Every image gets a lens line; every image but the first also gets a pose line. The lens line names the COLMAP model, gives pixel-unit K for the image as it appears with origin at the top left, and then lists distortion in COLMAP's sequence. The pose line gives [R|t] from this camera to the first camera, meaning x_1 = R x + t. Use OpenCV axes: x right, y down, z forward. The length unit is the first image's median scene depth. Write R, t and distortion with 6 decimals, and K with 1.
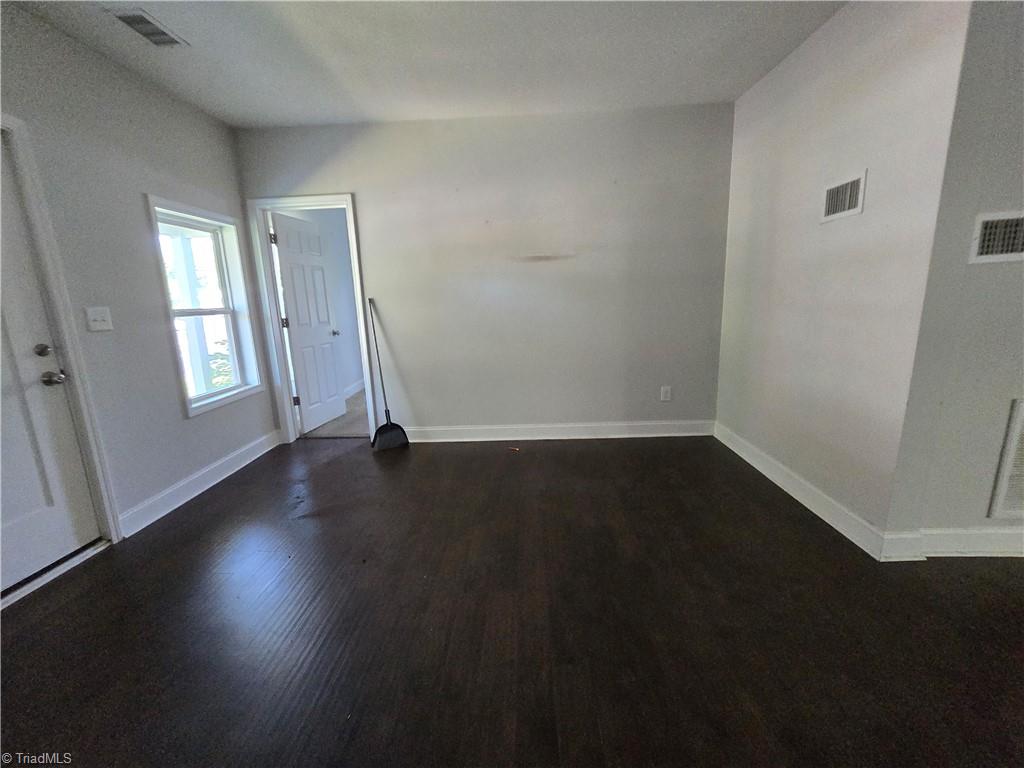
lens RADIAL K [[431.0, 0, 508.2], [0, 431.0, 389.1], [0, 0, 1]] dist [0.001384, 0.000105]
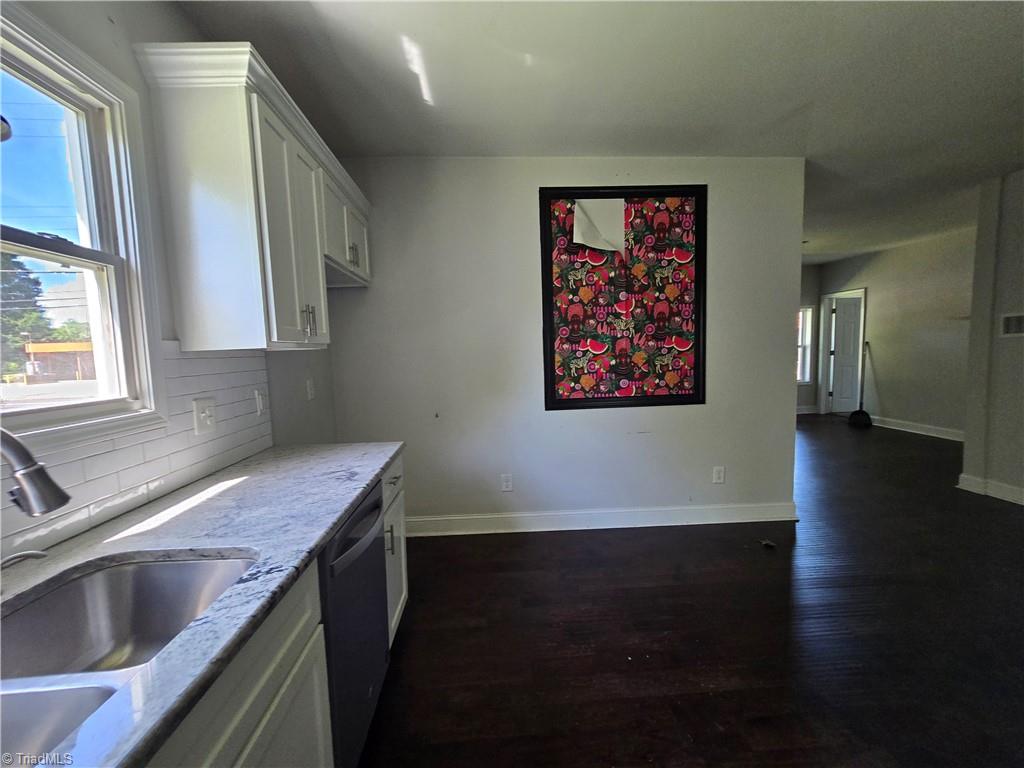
lens RADIAL K [[431.0, 0, 508.2], [0, 431.0, 389.1], [0, 0, 1]] dist [0.001384, 0.000105]
pose [[0.093097, 0.125126, -0.987763, 1.374429], [-0.176592, 0.978418, 0.107298, 0.059700], [0.979872, 0.164442, 0.113184, -0.670300]]
